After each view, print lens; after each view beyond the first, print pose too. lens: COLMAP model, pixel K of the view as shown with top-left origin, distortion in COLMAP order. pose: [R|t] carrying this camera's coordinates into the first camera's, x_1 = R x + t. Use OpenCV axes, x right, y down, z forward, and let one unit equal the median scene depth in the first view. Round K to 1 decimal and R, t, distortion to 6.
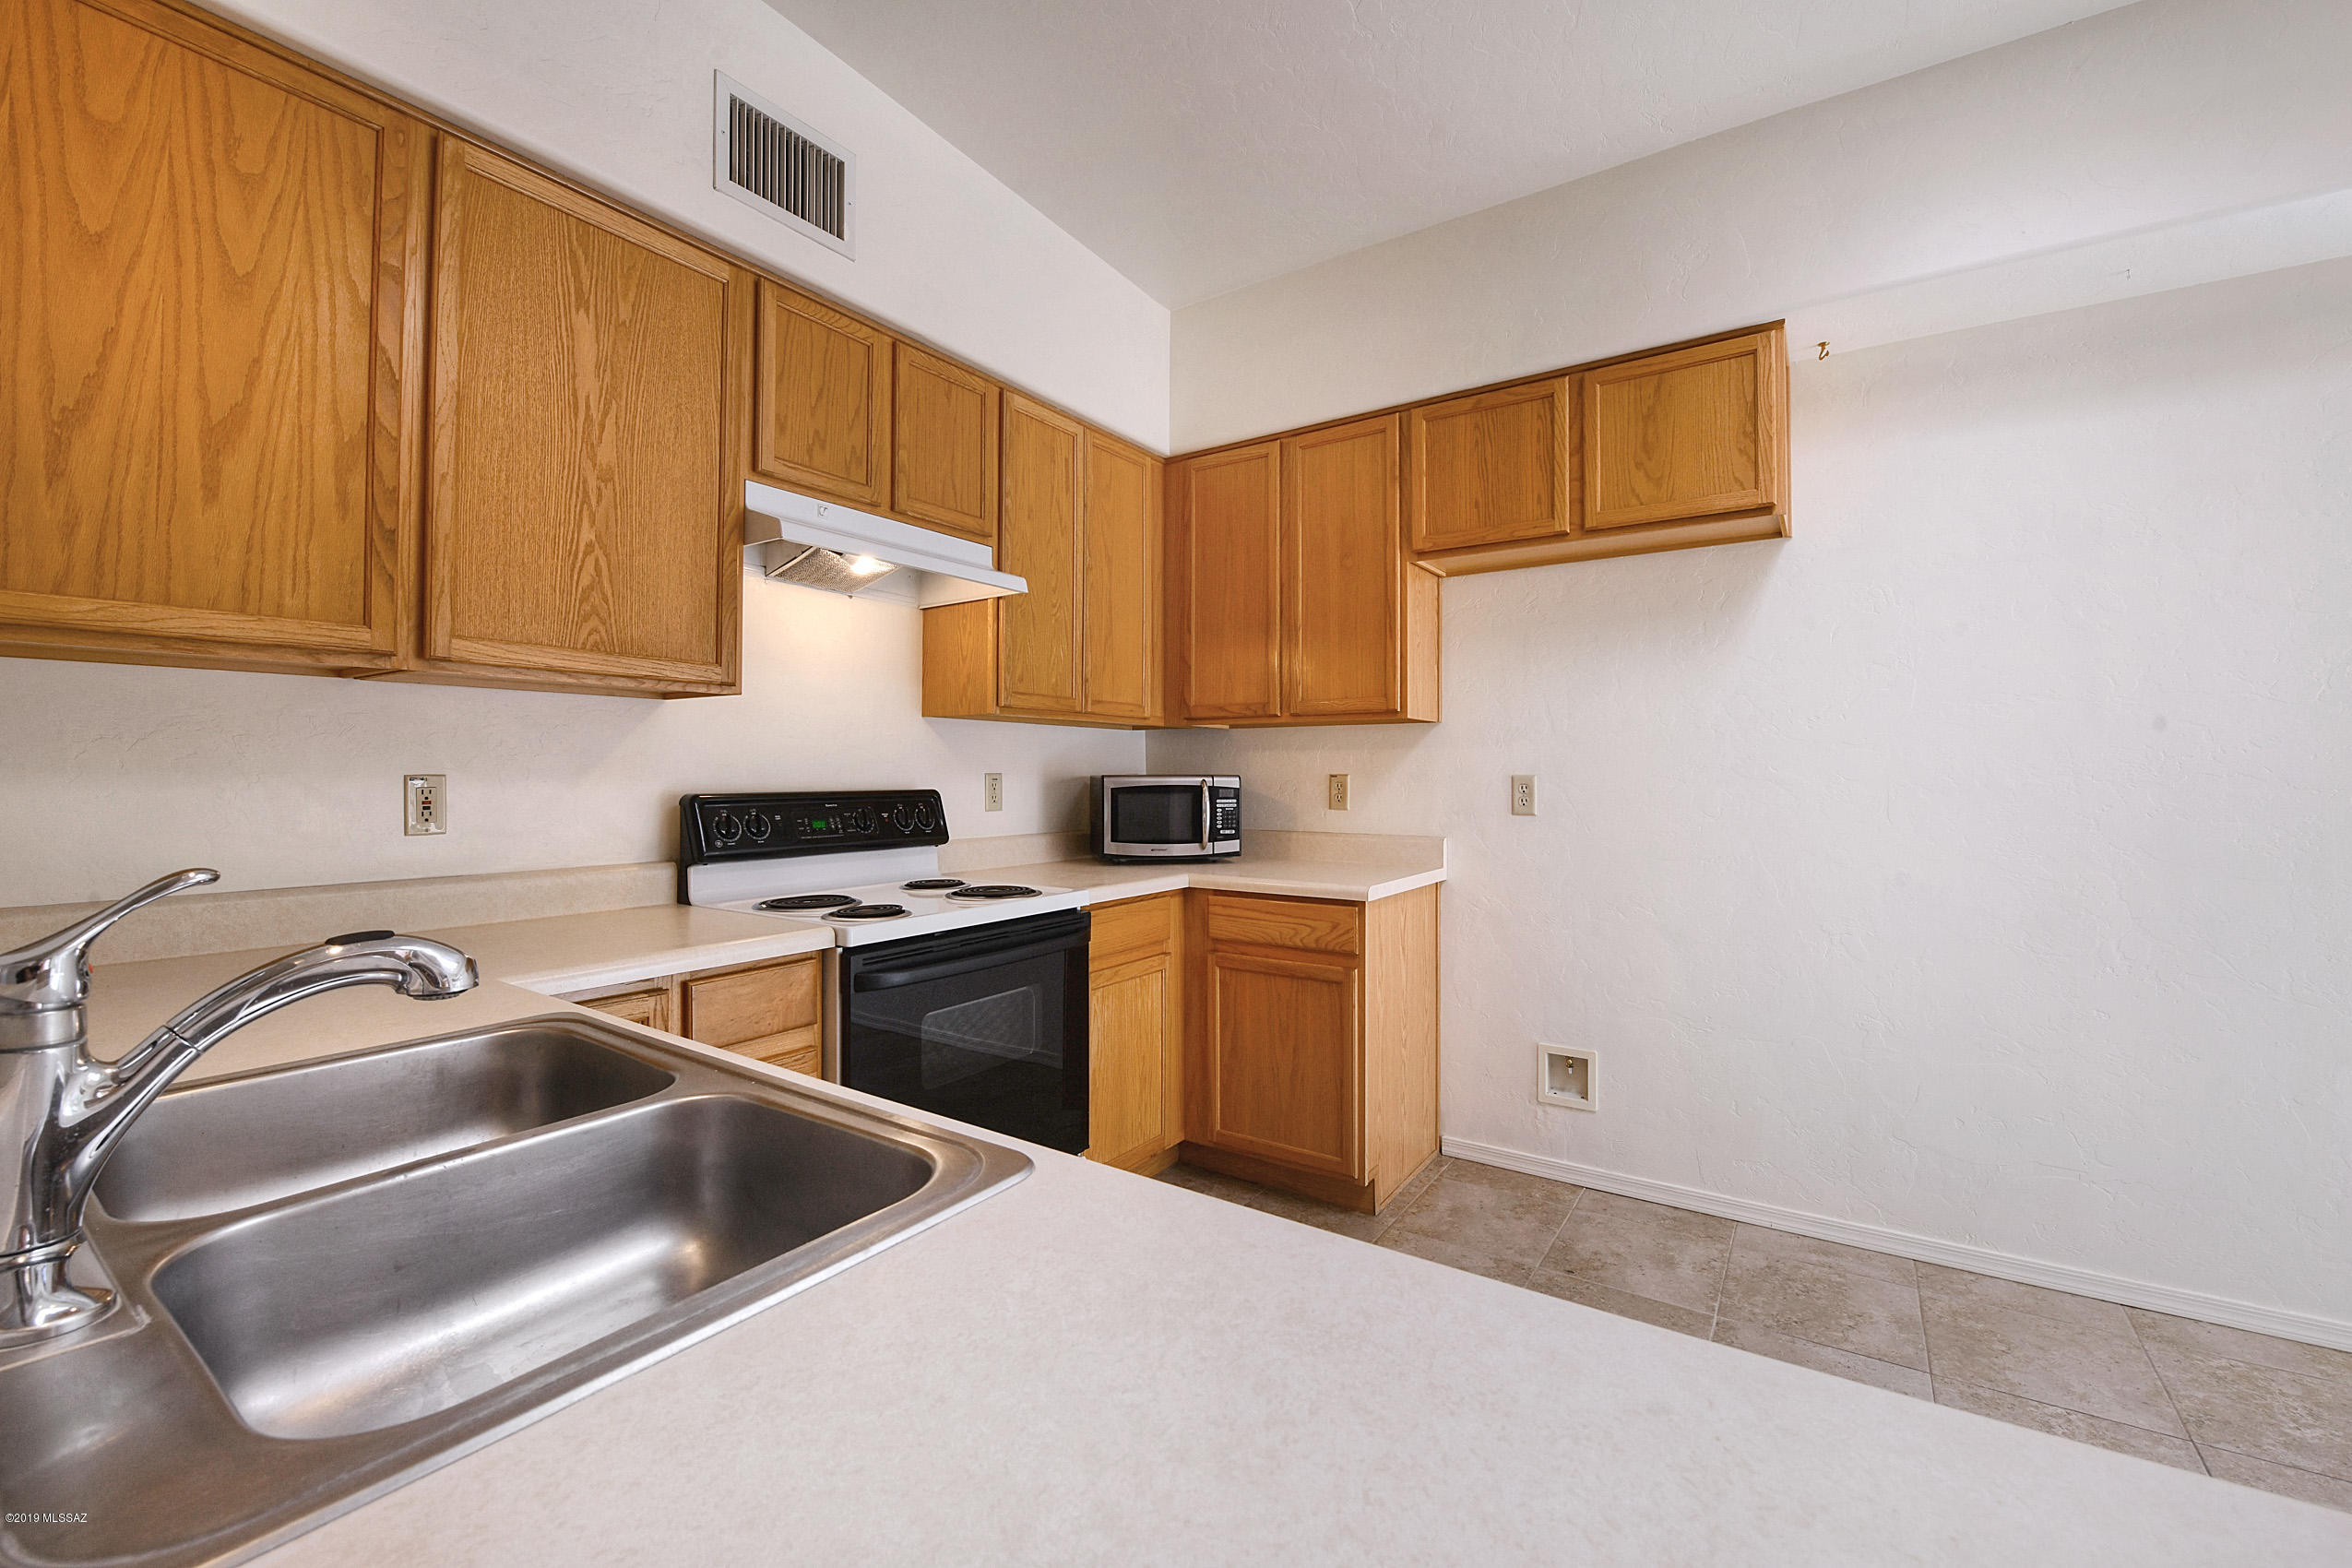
lens RADIAL K [[980.2, 0, 1176.0], [0, 980.2, 784.0], [0, 0, 1]] dist [-0.000443, -0.009649]
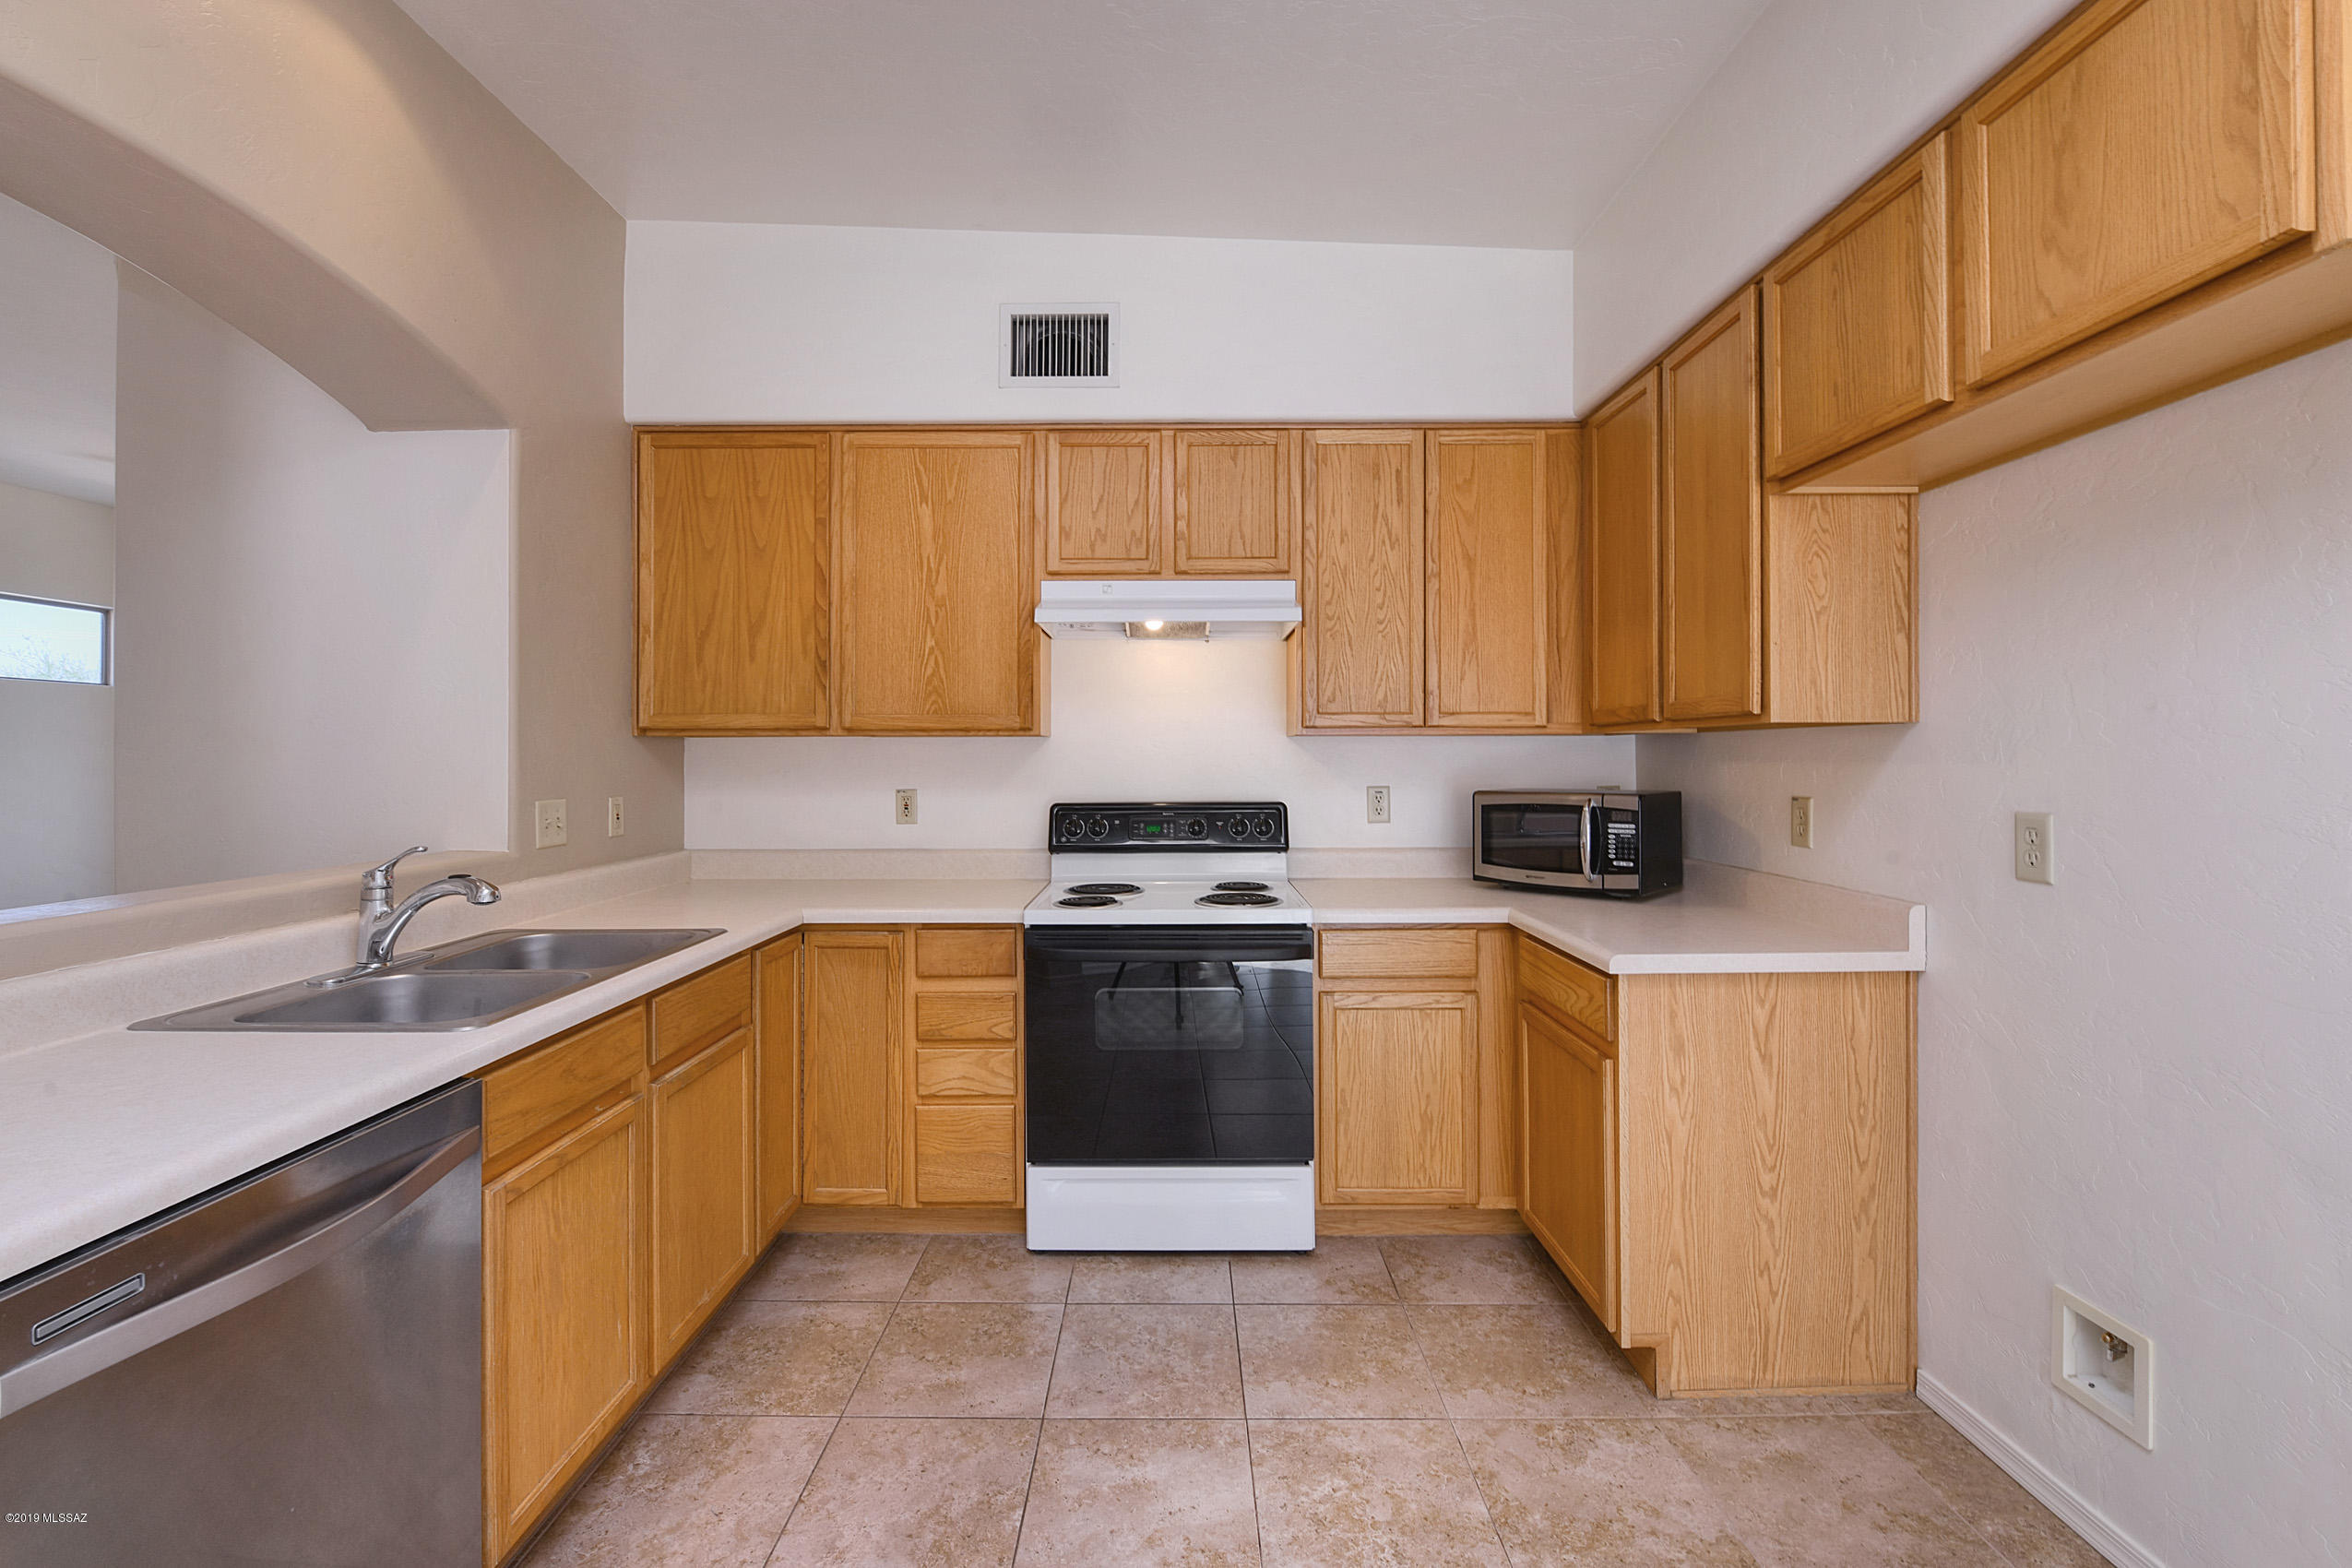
lens RADIAL K [[943.0, 0, 1175.8], [0, 943.0, 776.7], [0, 0, 1]] dist [-0.010227, -0.003050]
pose [[0.558279, 0.015748, -0.829504, 0.604690], [-0.005545, 0.999868, 0.015250, -0.041126], [0.829635, -0.003914, 0.558293, 0.315578]]
